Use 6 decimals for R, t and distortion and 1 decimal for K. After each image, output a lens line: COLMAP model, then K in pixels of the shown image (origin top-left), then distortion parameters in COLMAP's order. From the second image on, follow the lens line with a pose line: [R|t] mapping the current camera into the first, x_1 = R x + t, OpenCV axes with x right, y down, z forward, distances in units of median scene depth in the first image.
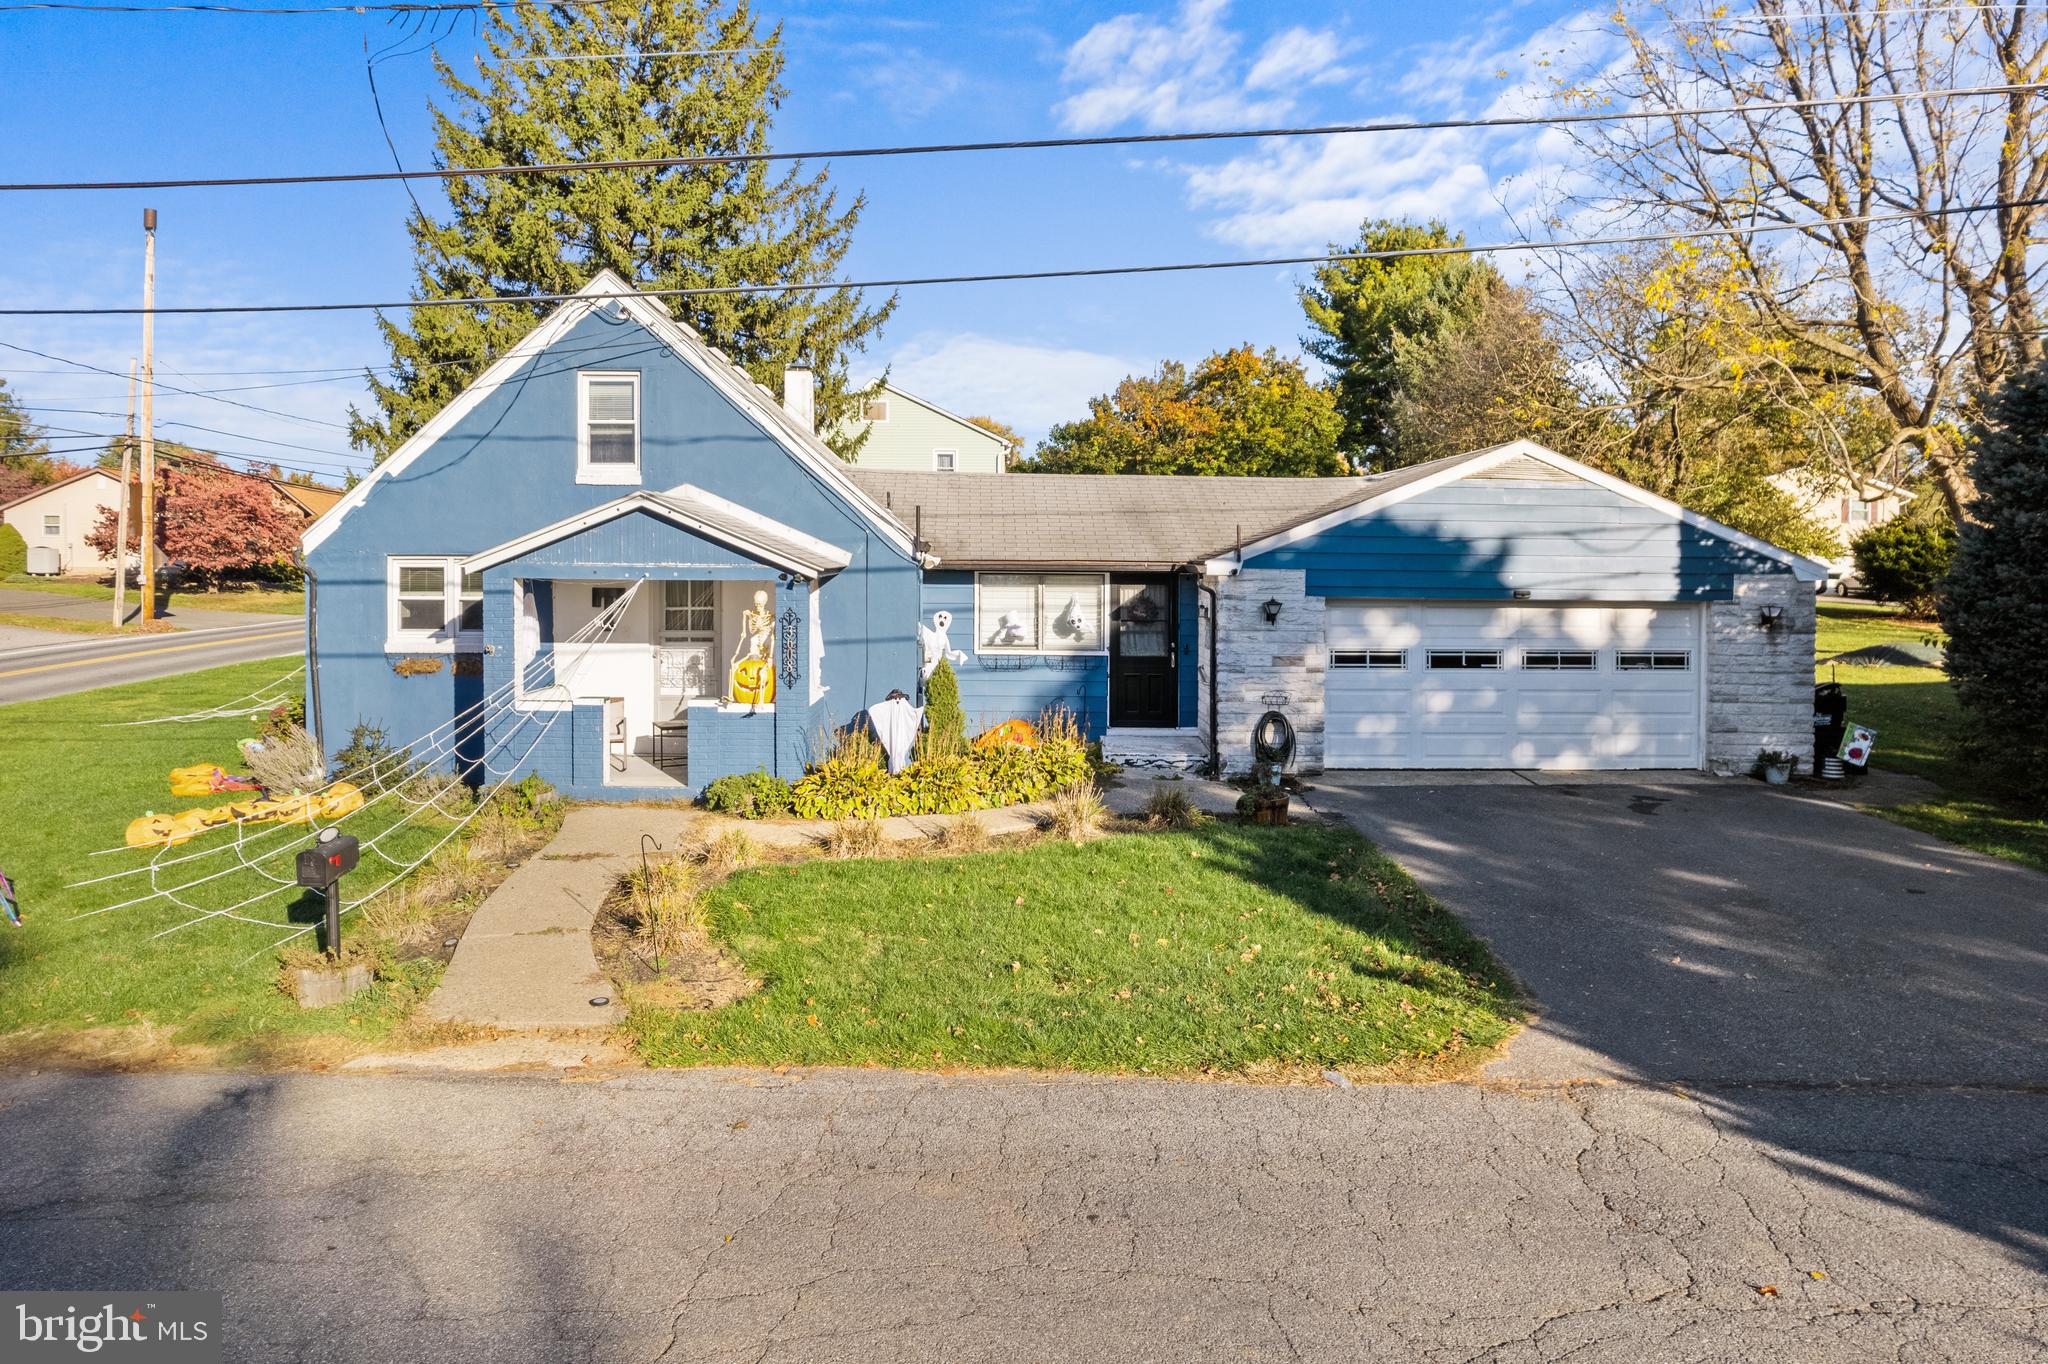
lens RADIAL K [[1314.3, 0, 1024.0], [0, 1314.3, 682.0], [0, 0, 1]] dist [-0.049299, 0.002525]
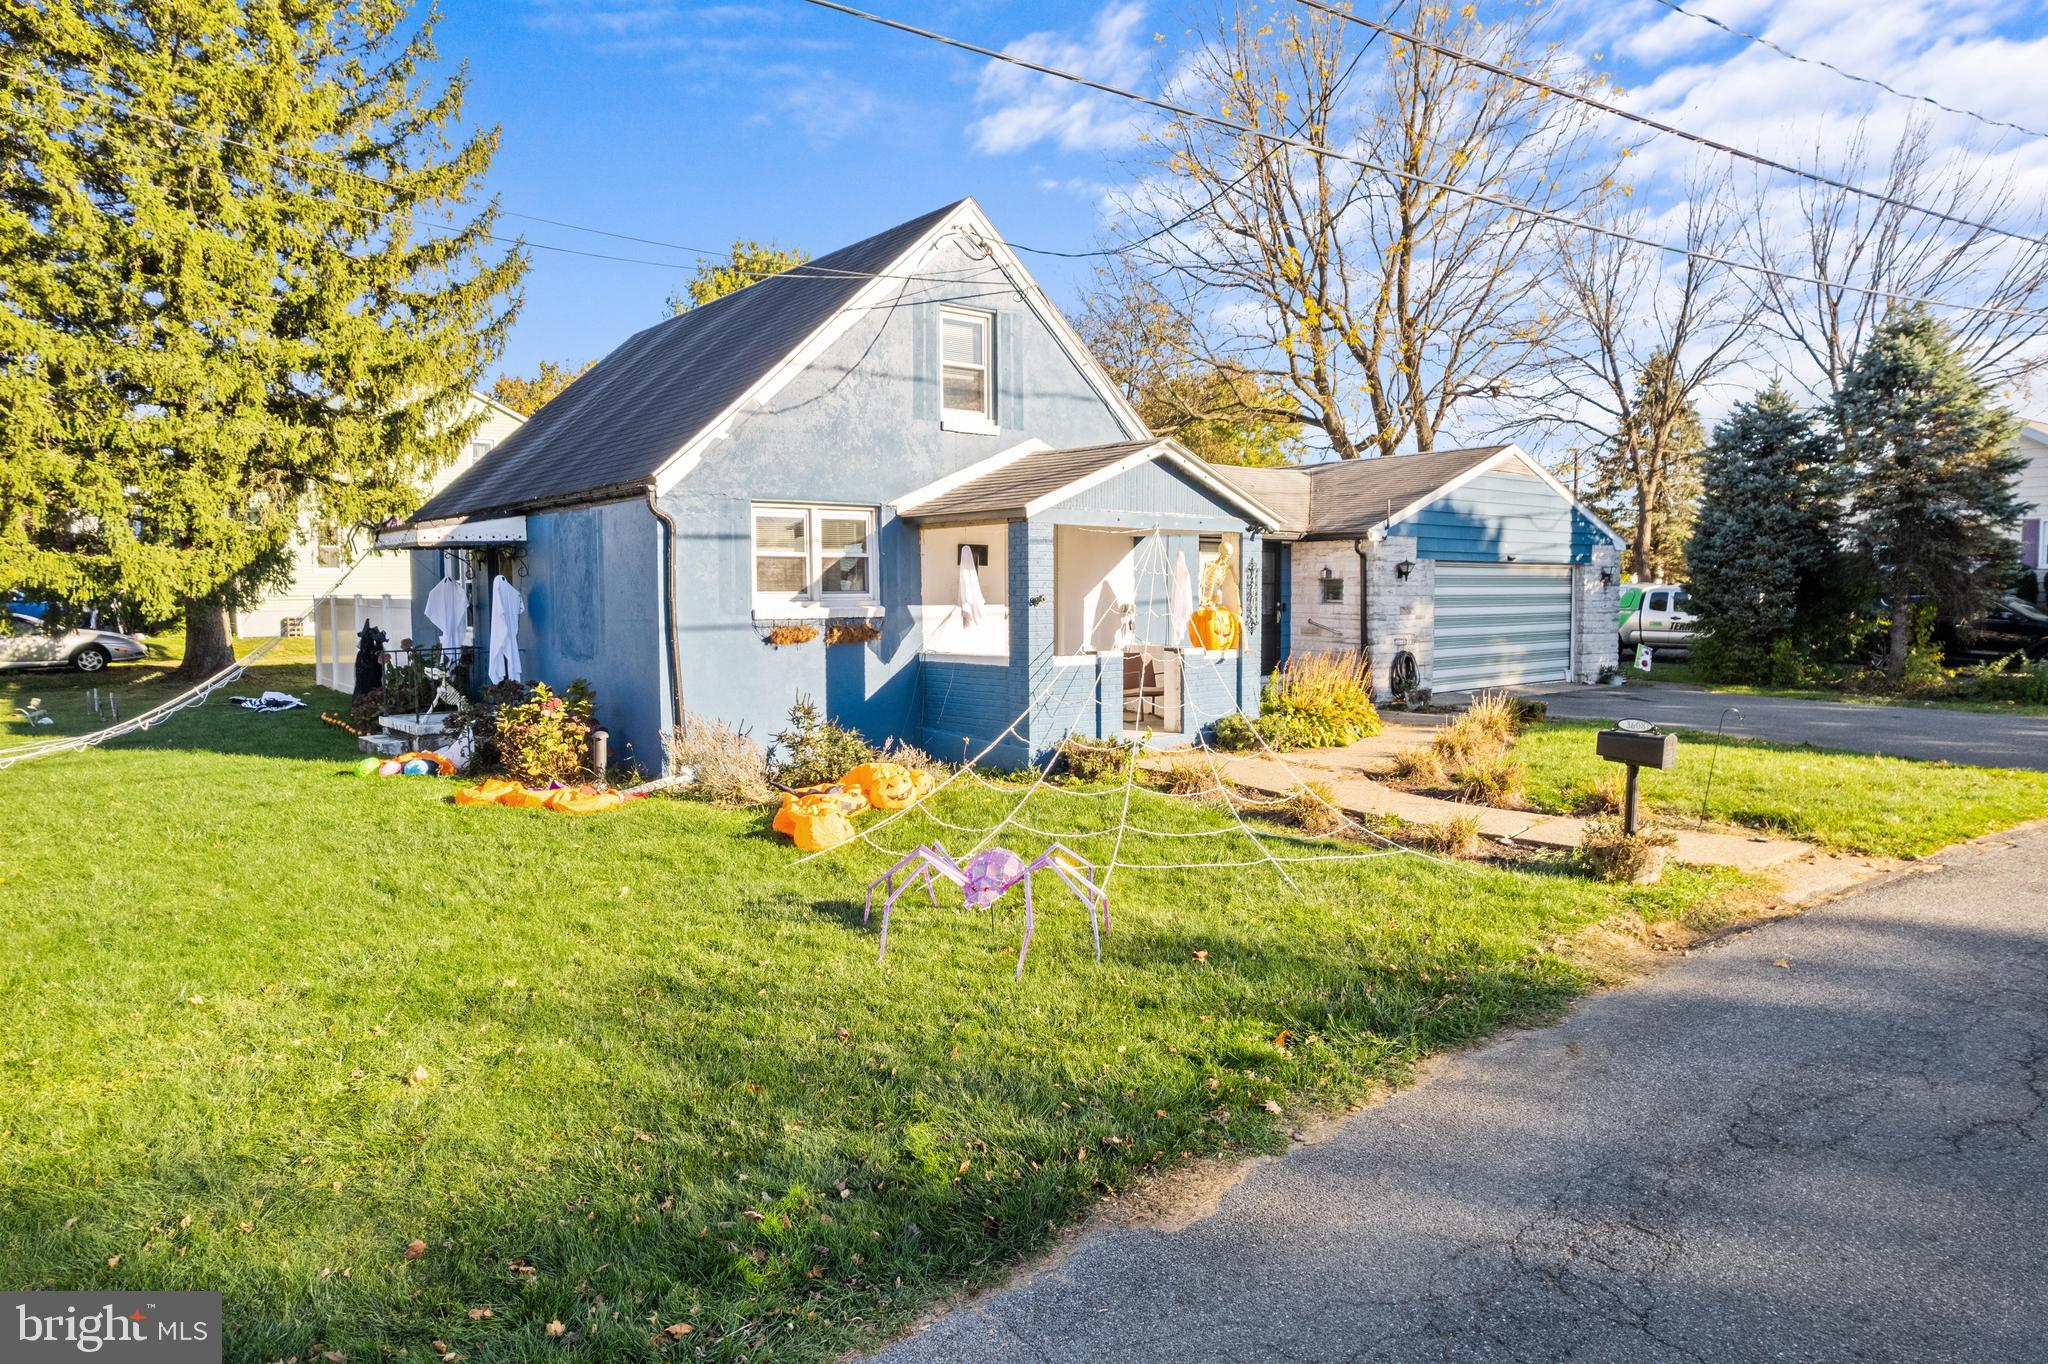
lens RADIAL K [[1314.3, 0, 1024.0], [0, 1314.3, 682.0], [0, 0, 1]] dist [-0.049299, 0.002525]
pose [[0.786521, -0.052896, 0.615294, -0.863536], [0.064829, 0.997892, 0.002918, 0.024813], [-0.614151, 0.037594, 0.788293, 0.245911]]
